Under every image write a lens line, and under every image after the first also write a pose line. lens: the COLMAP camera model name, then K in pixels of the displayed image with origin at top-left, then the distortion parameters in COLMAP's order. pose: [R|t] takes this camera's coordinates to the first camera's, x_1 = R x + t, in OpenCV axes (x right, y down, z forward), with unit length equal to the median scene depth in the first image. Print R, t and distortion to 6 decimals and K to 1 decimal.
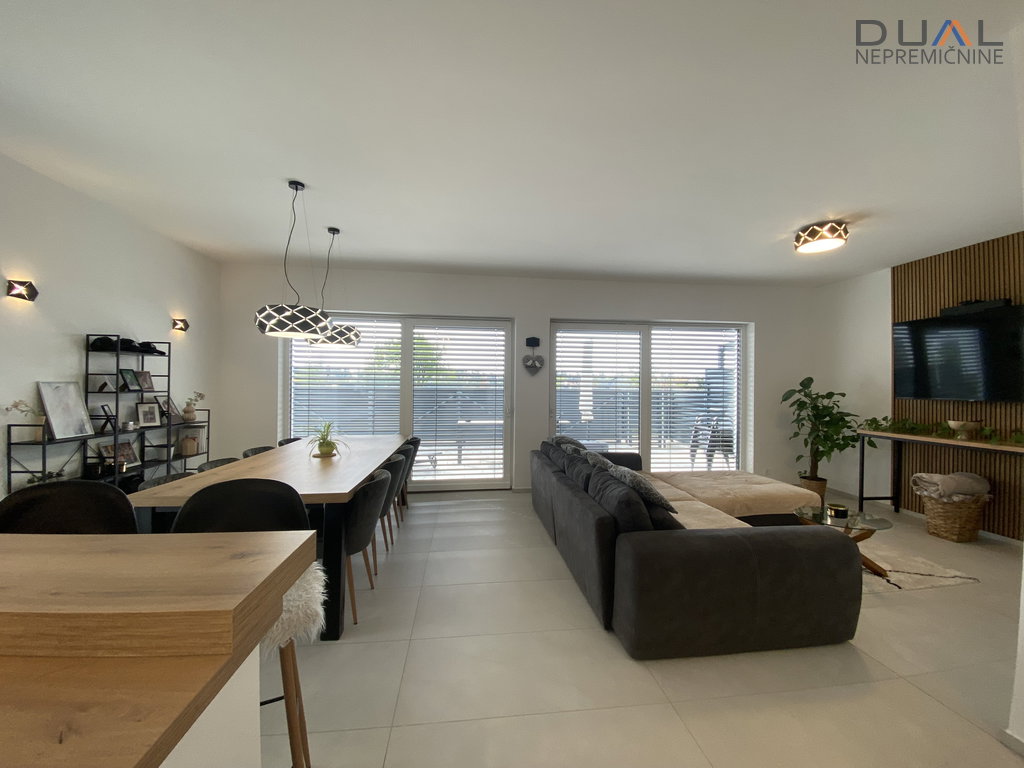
lens RADIAL K [[411.0, 0, 508.5], [0, 411.0, 383.6], [0, 0, 1]] dist [0.002370, -0.014426]
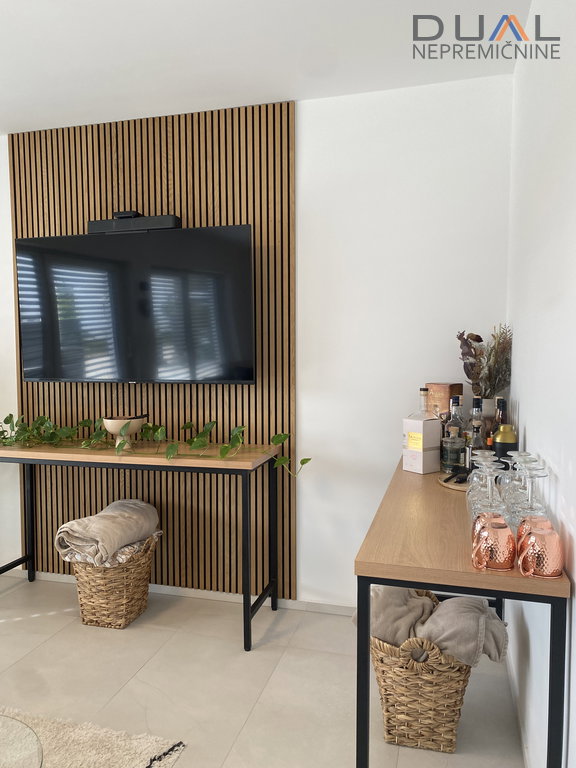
lens RADIAL K [[579.0, 0, 286.6], [0, 579.0, 375.6], [0, 0, 1]] dist [0.025695, -0.003490]
pose [[0.366261, -0.061110, 0.928503, 0.389604], [0.003609, 0.997927, 0.064255, -0.020292], [-0.930505, -0.020183, 0.365723, 0.422315]]
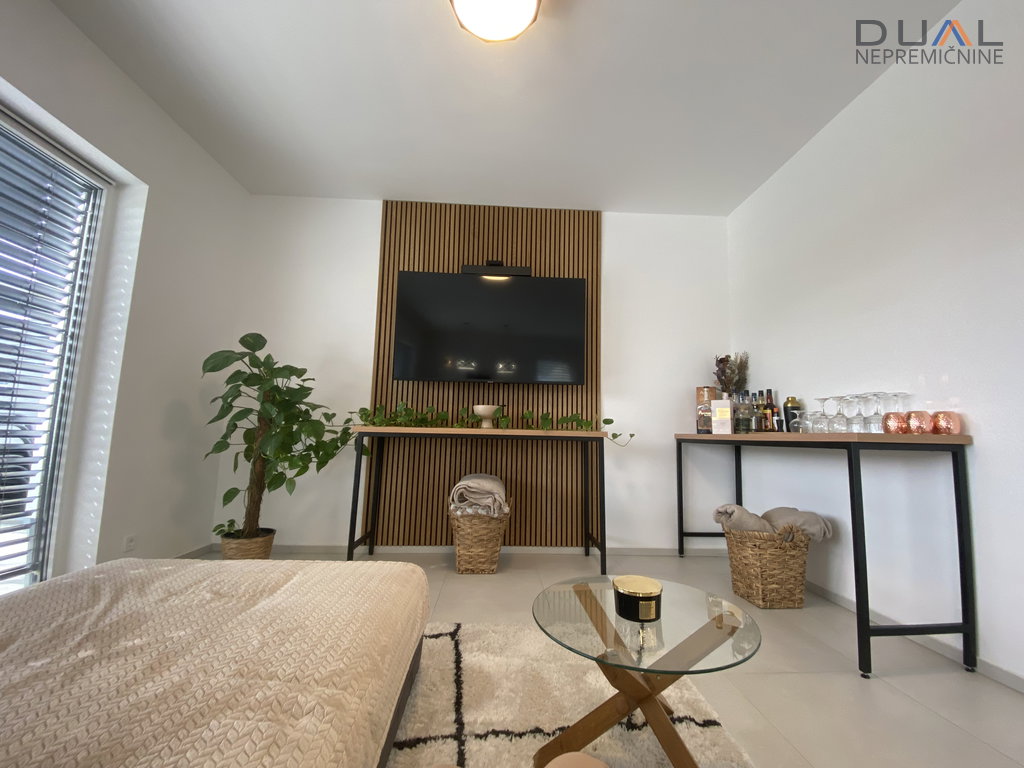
lens RADIAL K [[408.2, 0, 510.4], [0, 408.2, 380.2], [0, 0, 1]] dist [0.048420, -0.036181]
pose [[0.048921, 0.119145, 0.991671, 0.305964], [-0.028344, 0.992625, -0.117862, 0.123512], [-0.998400, -0.022342, 0.051937, 0.831489]]
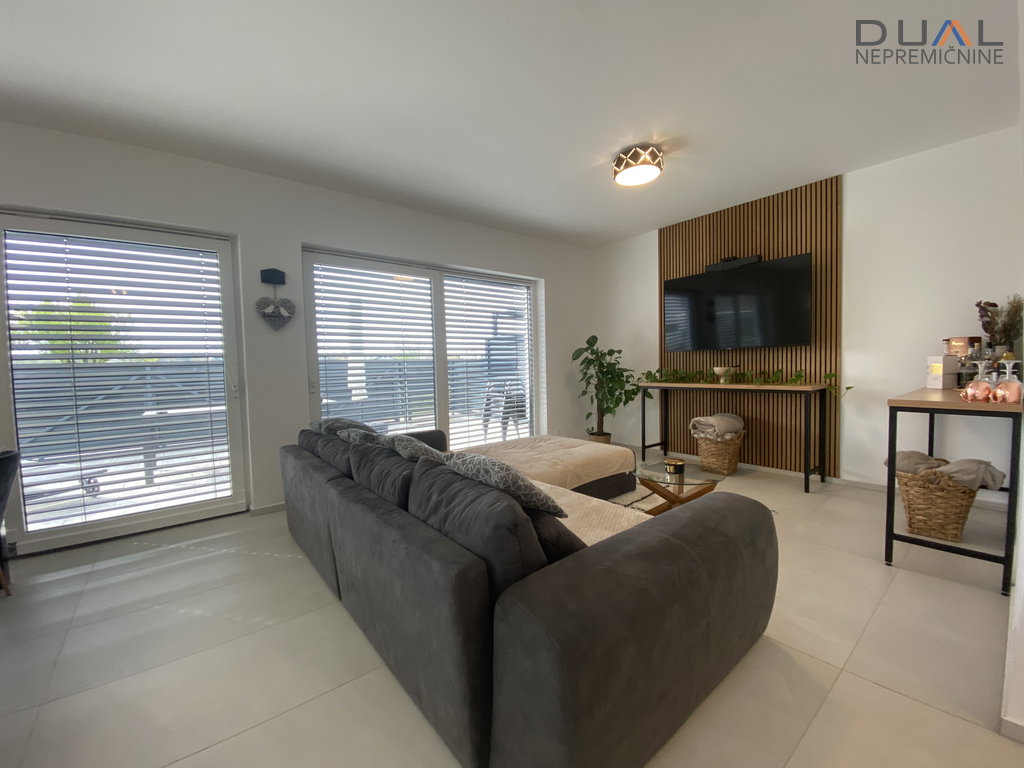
lens RADIAL K [[413.4, 0, 515.7], [0, 413.4, 382.1], [0, 0, 1]] dist [0.018510, -0.018619]
pose [[0.835023, -0.056427, 0.547315, 0.014904], [0.031430, 0.997995, 0.054939, 0.048343], [-0.549317, -0.028673, 0.835122, 0.323525]]
